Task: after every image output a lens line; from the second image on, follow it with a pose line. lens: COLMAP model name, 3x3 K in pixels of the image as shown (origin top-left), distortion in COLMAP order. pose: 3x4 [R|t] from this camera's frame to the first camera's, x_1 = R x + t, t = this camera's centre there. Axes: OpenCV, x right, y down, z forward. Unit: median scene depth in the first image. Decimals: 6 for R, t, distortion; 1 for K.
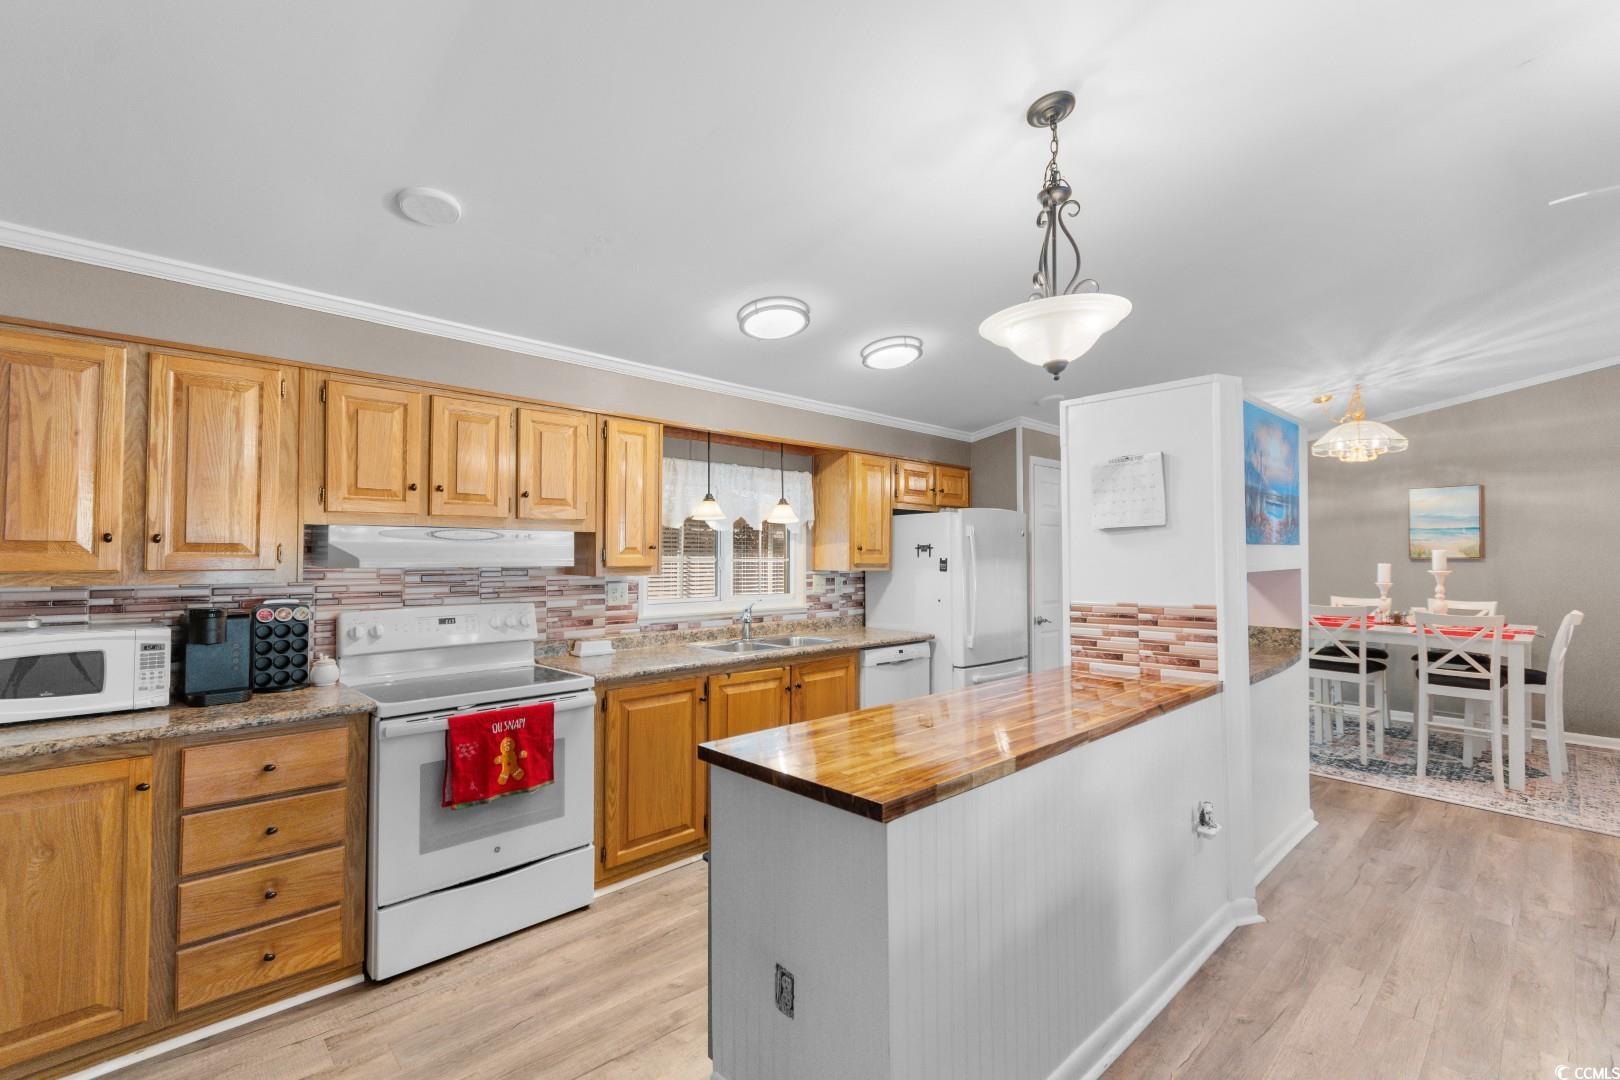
lens RADIAL K [[710.1, 0, 808.1], [0, 710.1, 543.4], [0, 0, 1]] dist [0.006351, -0.003092]
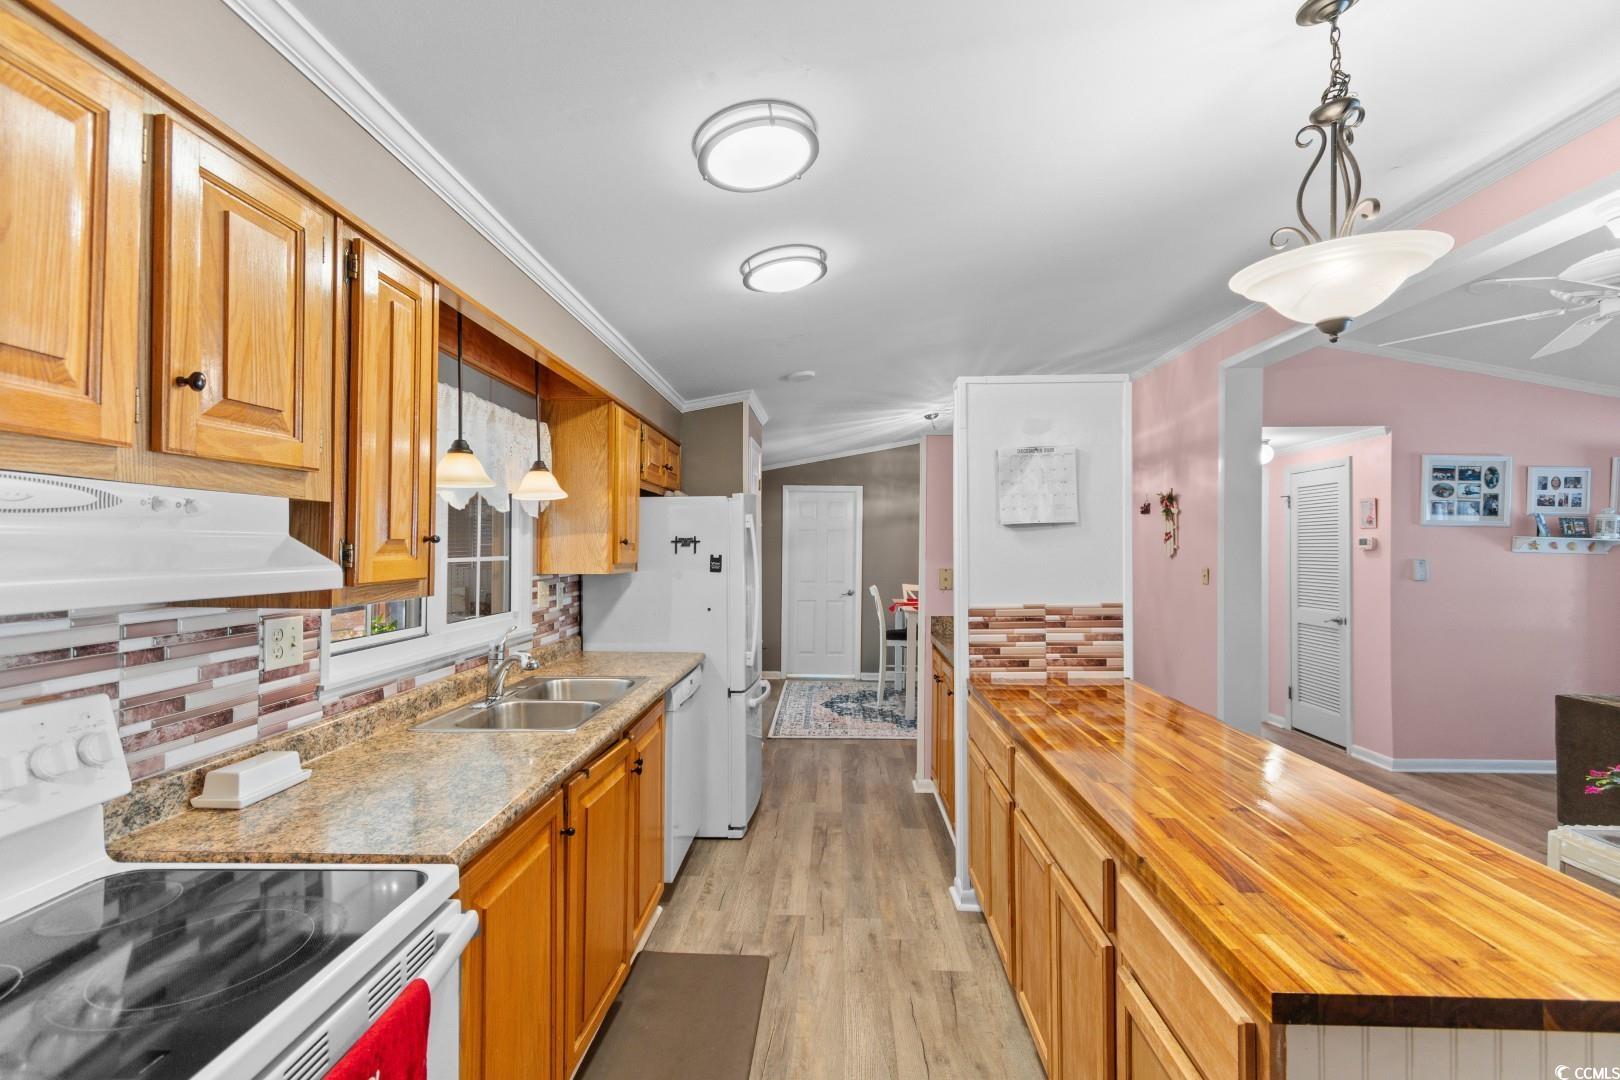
lens RADIAL K [[710.1, 0, 810.2], [0, 710.1, 541.1], [0, 0, 1]] dist [0.006351, -0.003092]
pose [[0.715412, 0.007951, 0.698658, -0.383602], [-0.015223, 0.999875, 0.004209, 0.001041], [-0.698537, -0.013647, 0.715444, 0.501576]]
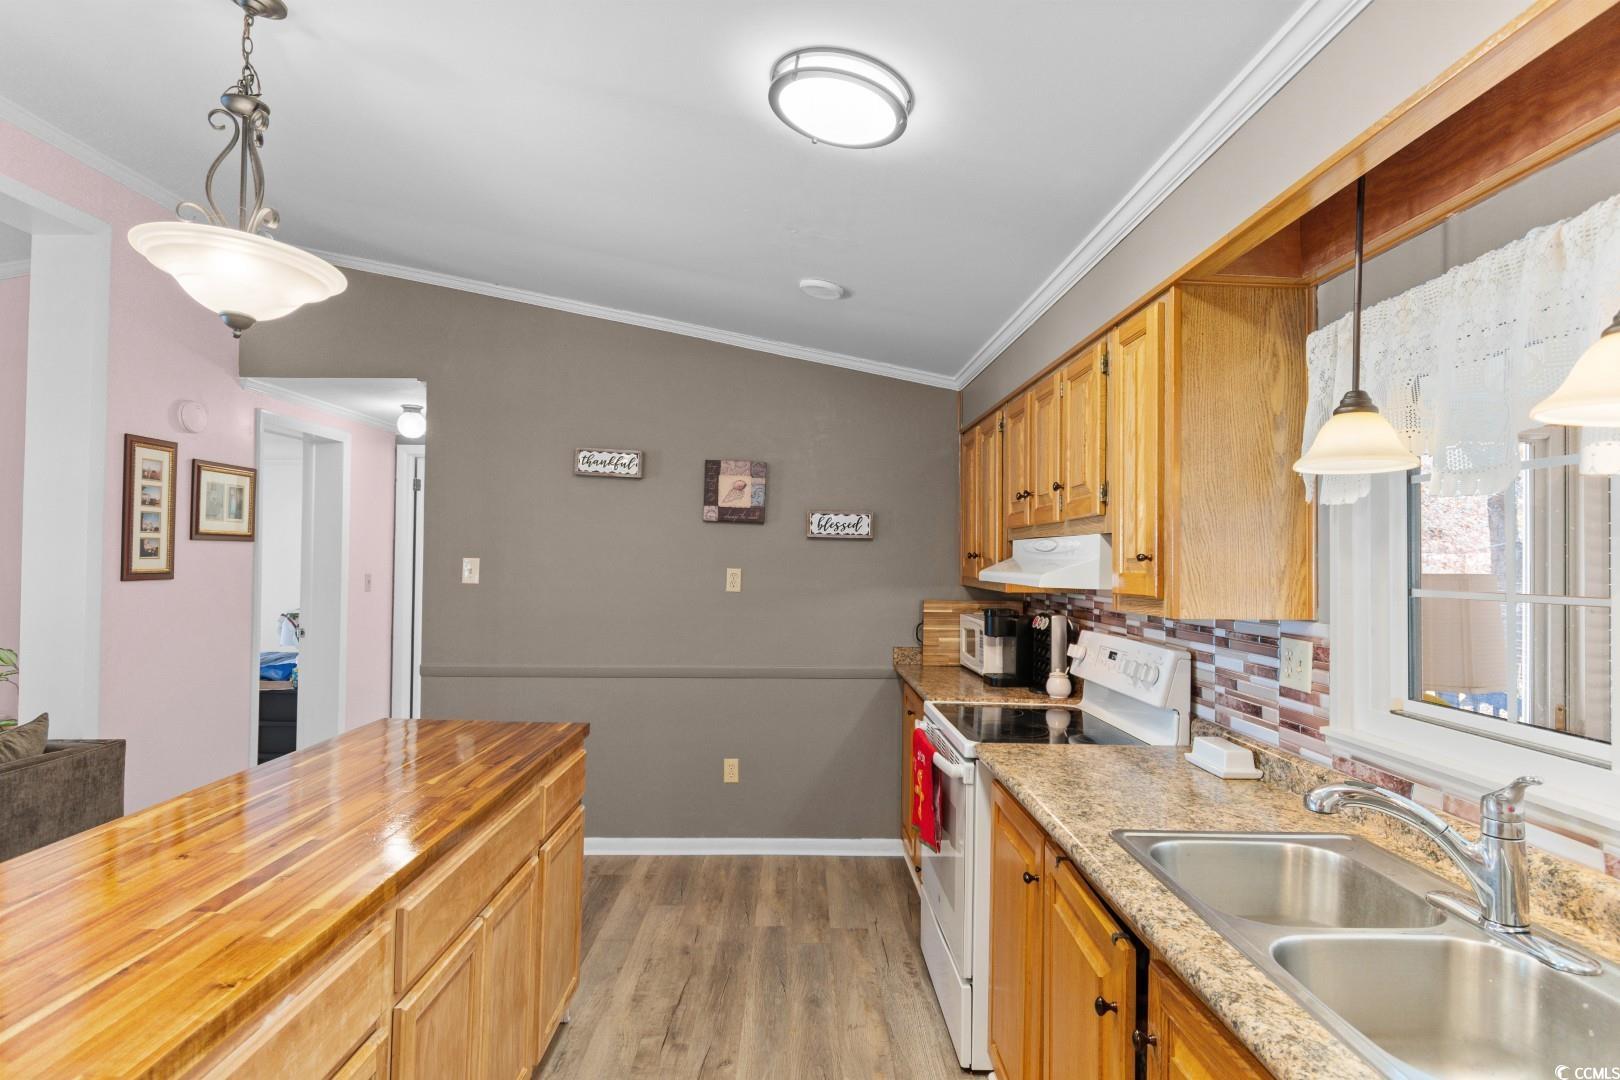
lens RADIAL K [[853.6, 0, 810.5], [0, 853.6, 547.2], [0, 0, 1]] dist [0.004287, -0.006203]
pose [[-0.674342, -0.021812, -0.738097, 0.370586], [-0.003257, 0.999642, -0.026565, 0.015196], [0.738412, -0.015510, -0.674172, 1.267751]]
